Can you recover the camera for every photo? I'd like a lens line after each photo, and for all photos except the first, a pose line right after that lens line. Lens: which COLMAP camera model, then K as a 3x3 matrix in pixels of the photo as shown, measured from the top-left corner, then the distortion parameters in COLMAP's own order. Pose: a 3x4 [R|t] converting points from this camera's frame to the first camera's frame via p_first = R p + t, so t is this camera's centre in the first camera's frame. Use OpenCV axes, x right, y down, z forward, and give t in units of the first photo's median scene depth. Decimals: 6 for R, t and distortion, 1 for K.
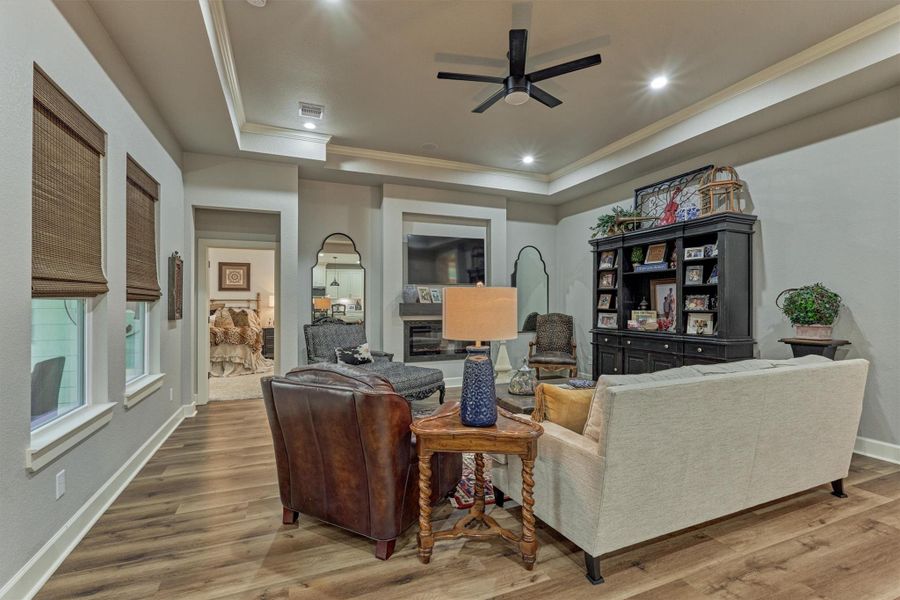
lens RADIAL K [[407.4, 0, 442.8], [0, 407.4, 300.9], [0, 0, 1]] dist [-0.008389, 0.000485]
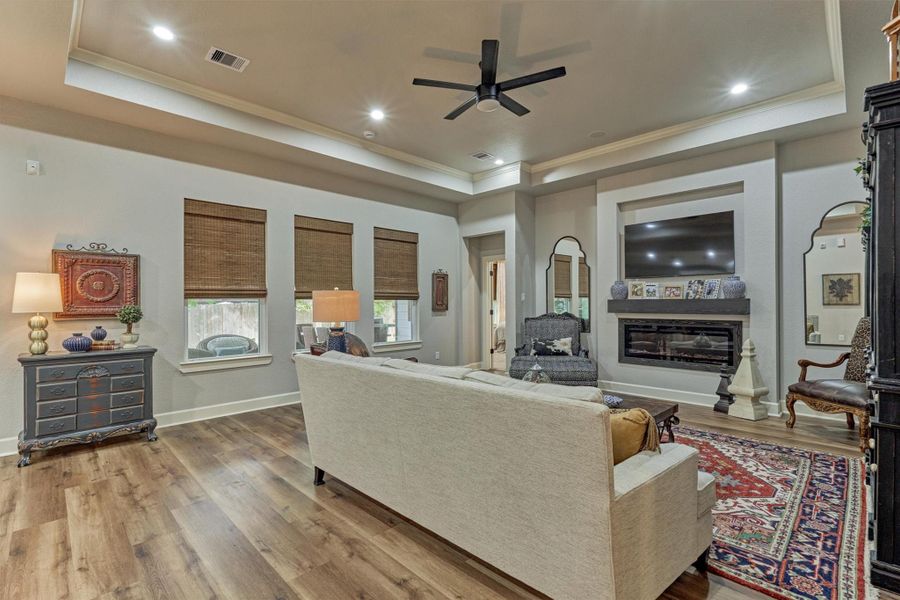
lens RADIAL K [[407.4, 0, 449.2], [0, 407.4, 300.1], [0, 0, 1]] dist [-0.008389, 0.000485]
pose [[0.394136, -0.005745, -0.919034, 0.686990], [0.010246, 0.999946, -0.001856, 0.005036], [0.918995, -0.008685, 0.394173, 0.299781]]
